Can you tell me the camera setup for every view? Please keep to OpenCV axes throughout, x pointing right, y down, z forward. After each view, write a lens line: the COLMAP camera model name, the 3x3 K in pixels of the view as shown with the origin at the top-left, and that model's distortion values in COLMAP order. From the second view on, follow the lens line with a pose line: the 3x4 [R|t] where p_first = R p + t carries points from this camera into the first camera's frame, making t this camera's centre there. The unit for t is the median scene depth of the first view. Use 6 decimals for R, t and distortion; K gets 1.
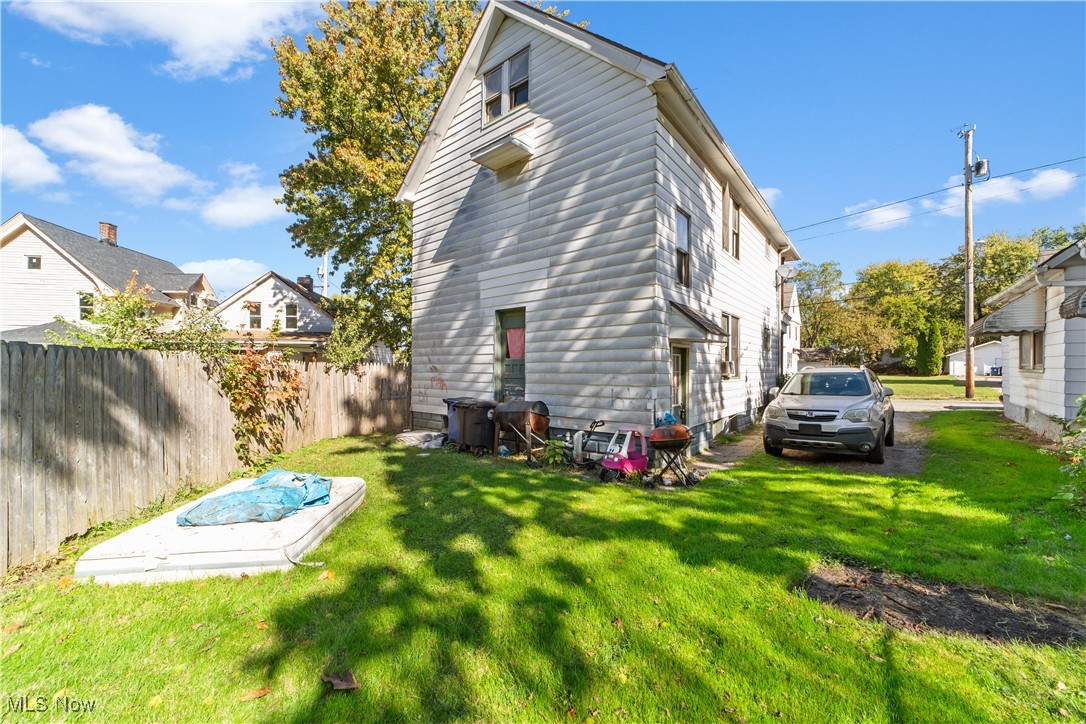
lens RADIAL K [[424.1, 0, 539.5], [0, 424.1, 367.0], [0, 0, 1]] dist [0.000173, -0.000043]
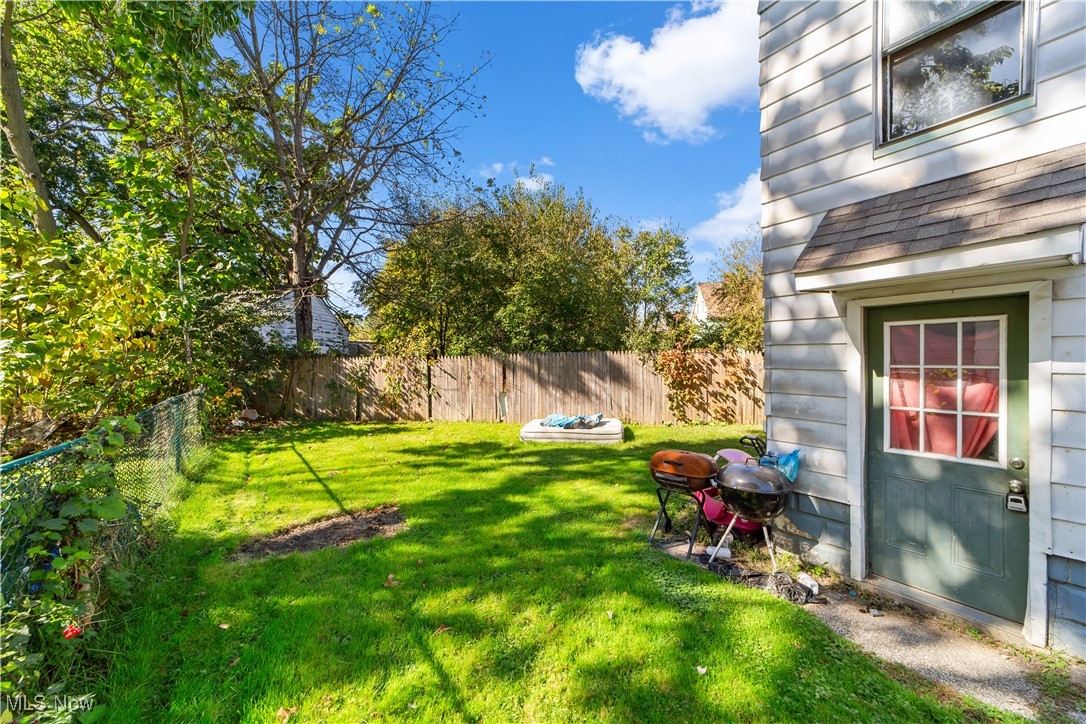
lens RADIAL K [[424.1, 0, 542.7], [0, 424.1, 367.4], [0, 0, 1]] dist [0.000173, -0.000043]
pose [[-0.262191, 0.020350, -0.964801, 1.207036], [0.018975, 0.999693, 0.015929, 0.002773], [0.964829, -0.014131, -0.262497, 1.198009]]
